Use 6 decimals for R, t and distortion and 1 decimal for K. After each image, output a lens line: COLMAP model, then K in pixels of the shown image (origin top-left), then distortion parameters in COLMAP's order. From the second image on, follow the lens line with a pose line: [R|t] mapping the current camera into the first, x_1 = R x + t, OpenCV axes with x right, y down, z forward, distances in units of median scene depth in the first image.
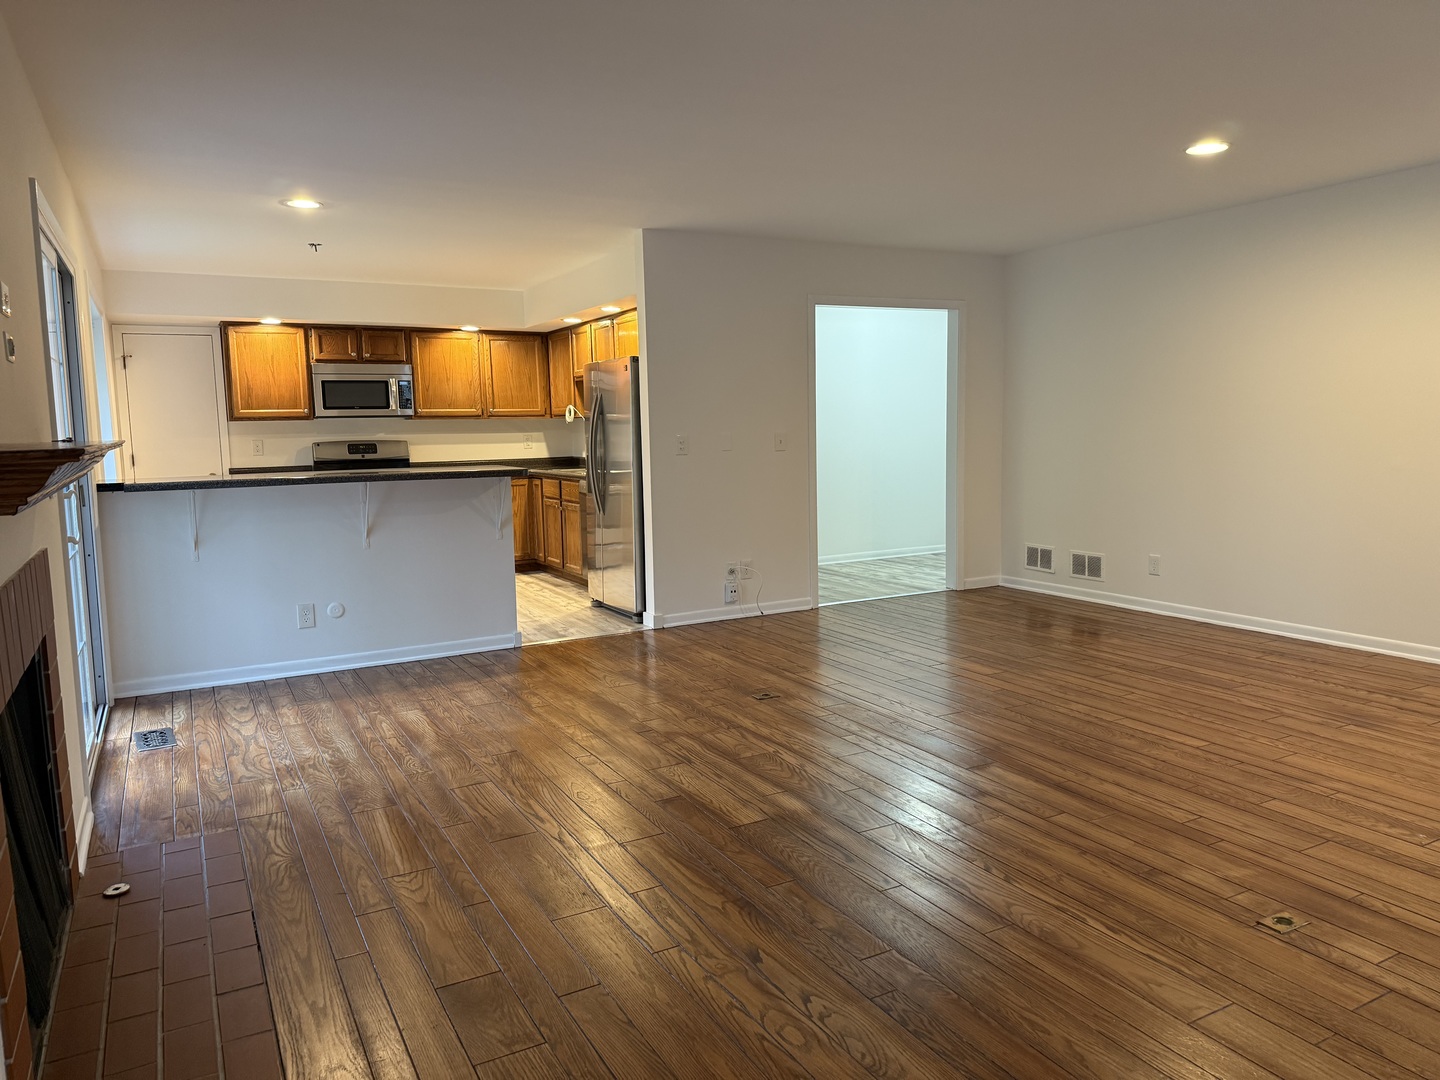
lens RADIAL K [[1019.7, 0, 726.6], [0, 1019.7, 546.1], [0, 0, 1]] dist [0.000322, -0.010819]
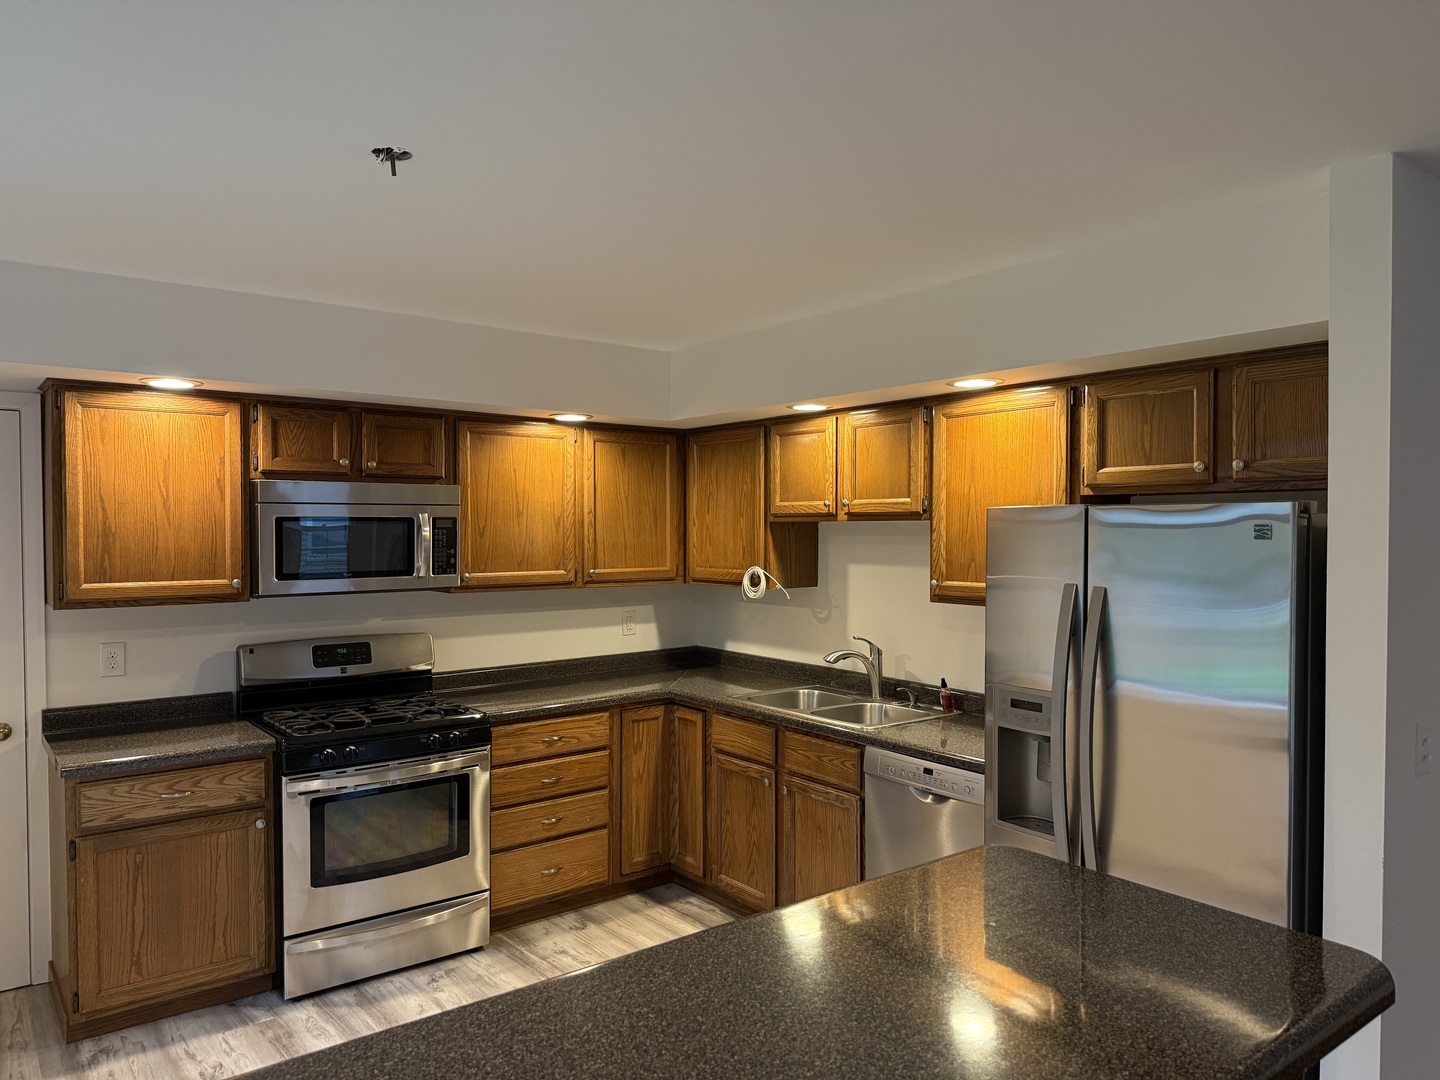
lens RADIAL K [[1019.7, 0, 716.4], [0, 1019.7, 533.1], [0, 0, 1]] dist [0.000322, -0.010819]
pose [[0.985762, 0.012860, 0.167652, -0.269628], [0.006389, 0.993486, -0.113773, -0.098335], [-0.168023, 0.113224, 0.979259, 0.501286]]
